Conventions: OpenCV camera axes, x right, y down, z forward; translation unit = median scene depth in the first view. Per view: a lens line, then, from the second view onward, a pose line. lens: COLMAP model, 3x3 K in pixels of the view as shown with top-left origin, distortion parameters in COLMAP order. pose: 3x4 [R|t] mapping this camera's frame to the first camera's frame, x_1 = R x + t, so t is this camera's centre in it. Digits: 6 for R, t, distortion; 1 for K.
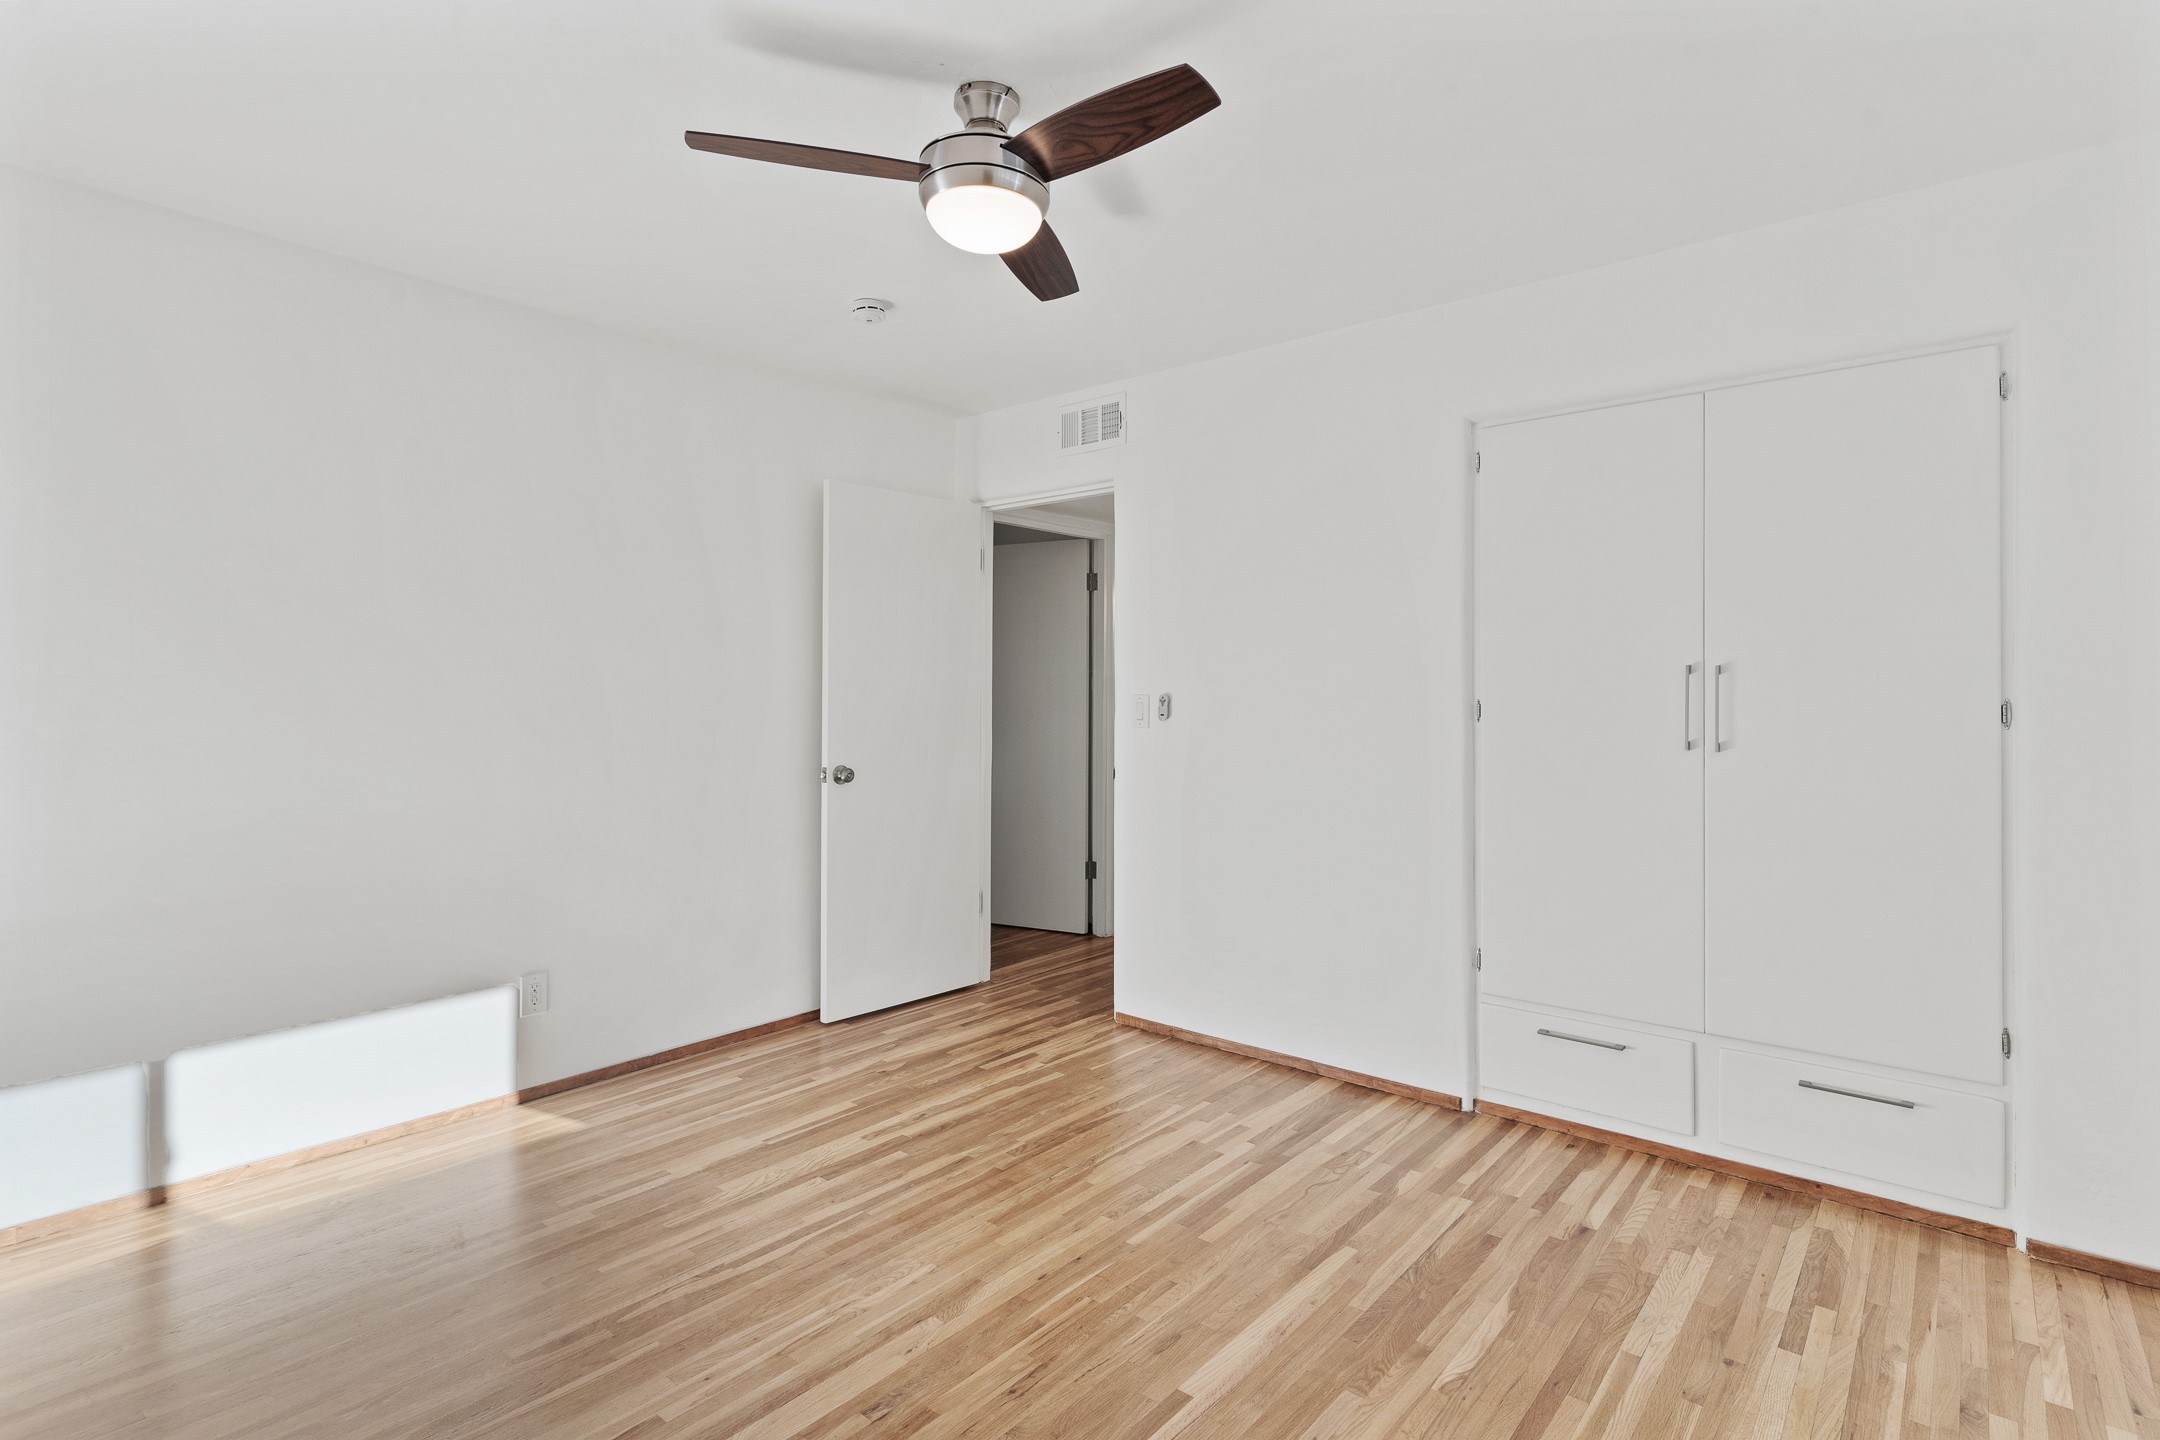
lens RADIAL K [[1045.5, 0, 1091.8], [0, 1045.5, 700.0], [0, 0, 1]] dist [0.000860, -0.000448]
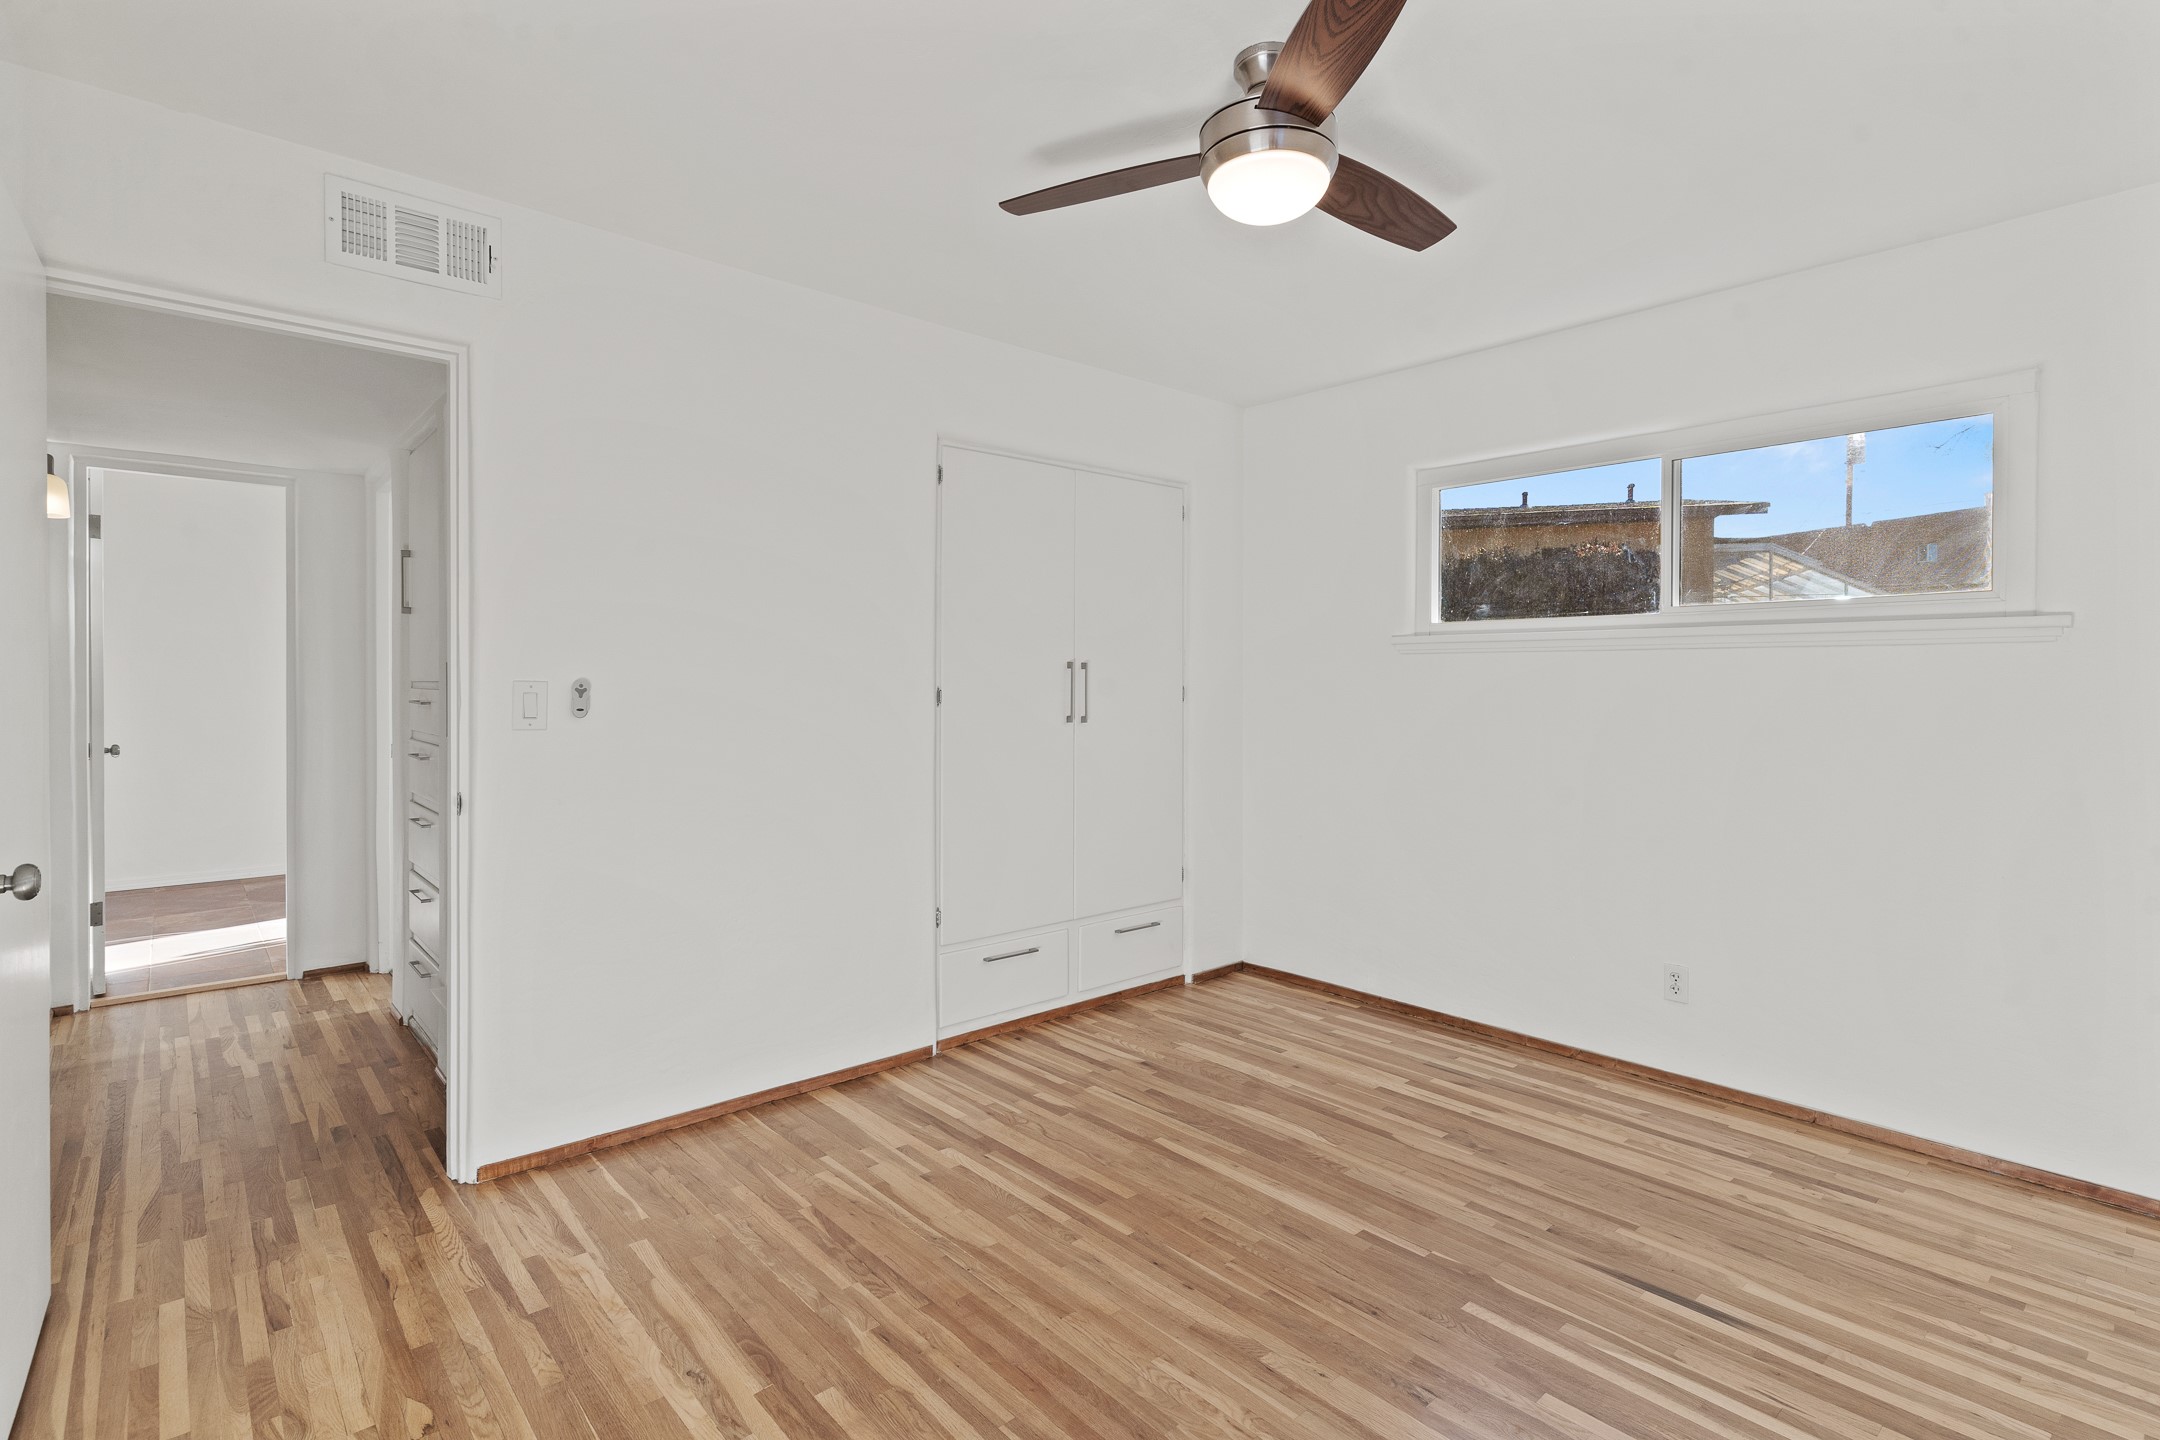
lens RADIAL K [[1045.5, 0, 1091.8], [0, 1045.5, 700.0], [0, 0, 1]] dist [0.000860, -0.000448]
pose [[0.142577, -0.018790, 0.989605, -0.814292], [-0.002684, 0.999809, 0.019370, -0.009084], [-0.989780, -0.005418, 0.142499, 0.768552]]
